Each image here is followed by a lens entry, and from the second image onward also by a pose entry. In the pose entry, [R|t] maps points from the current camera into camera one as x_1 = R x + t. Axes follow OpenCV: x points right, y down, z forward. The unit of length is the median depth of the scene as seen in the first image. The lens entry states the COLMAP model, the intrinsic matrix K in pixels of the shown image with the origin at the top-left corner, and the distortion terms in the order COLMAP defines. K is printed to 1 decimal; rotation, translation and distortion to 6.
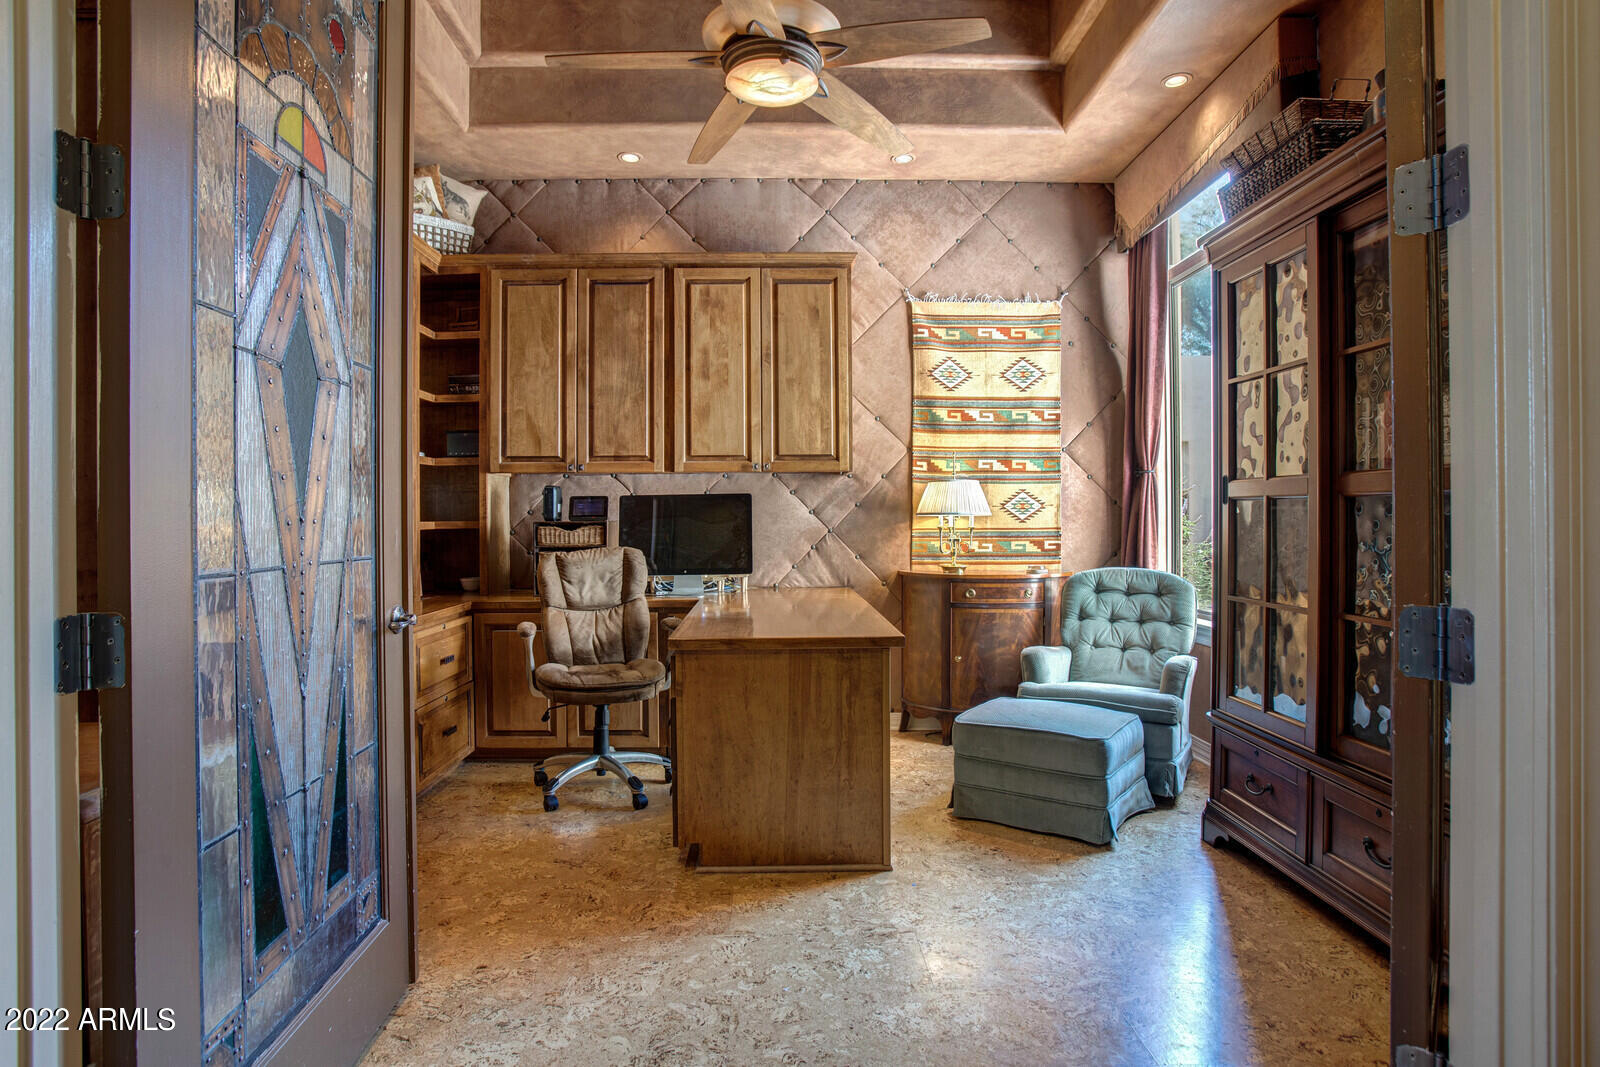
lens RADIAL K [[849.0, 0, 792.9], [0, 849.0, 526.8], [0, 0, 1]] dist [-0.071096, 0.040720]
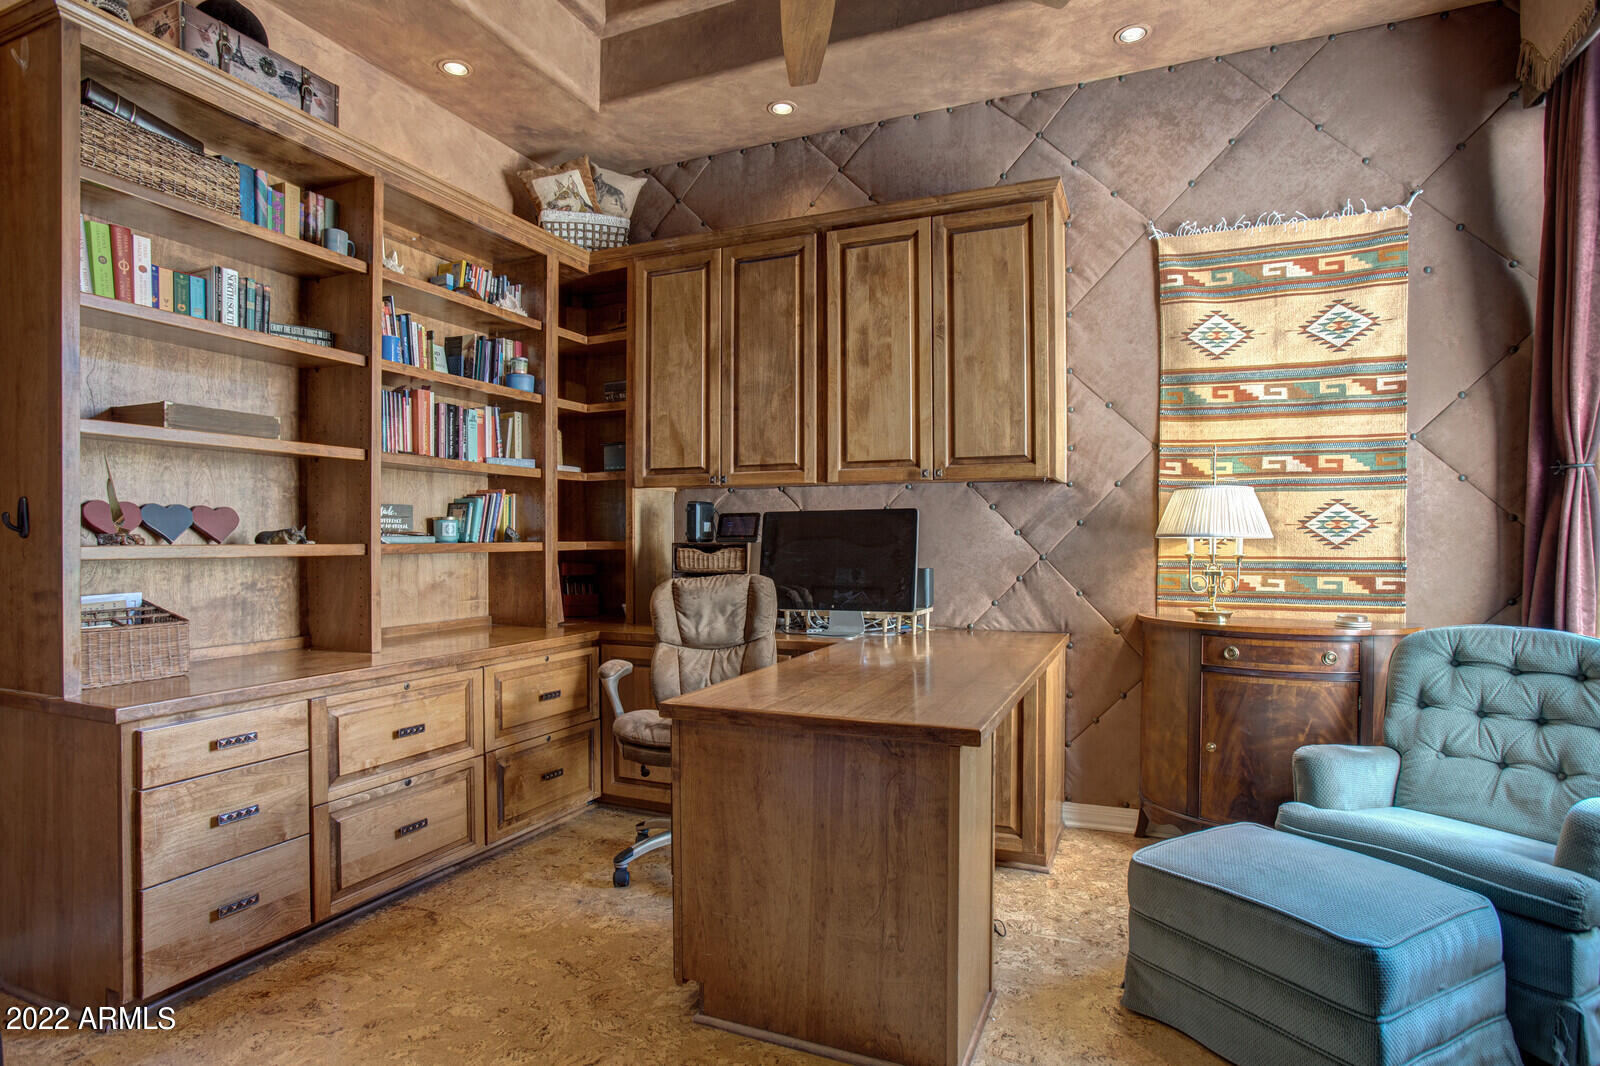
lens RADIAL K [[861.9, 0, 789.6], [0, 861.9, 547.0], [0, 0, 1]] dist [-0.071646, 0.045584]
pose [[0.905744, 0.009719, -0.423715, 0.177263], [-0.009564, 0.999951, 0.002493, -0.004605], [0.423718, 0.001794, 0.905792, 0.236562]]
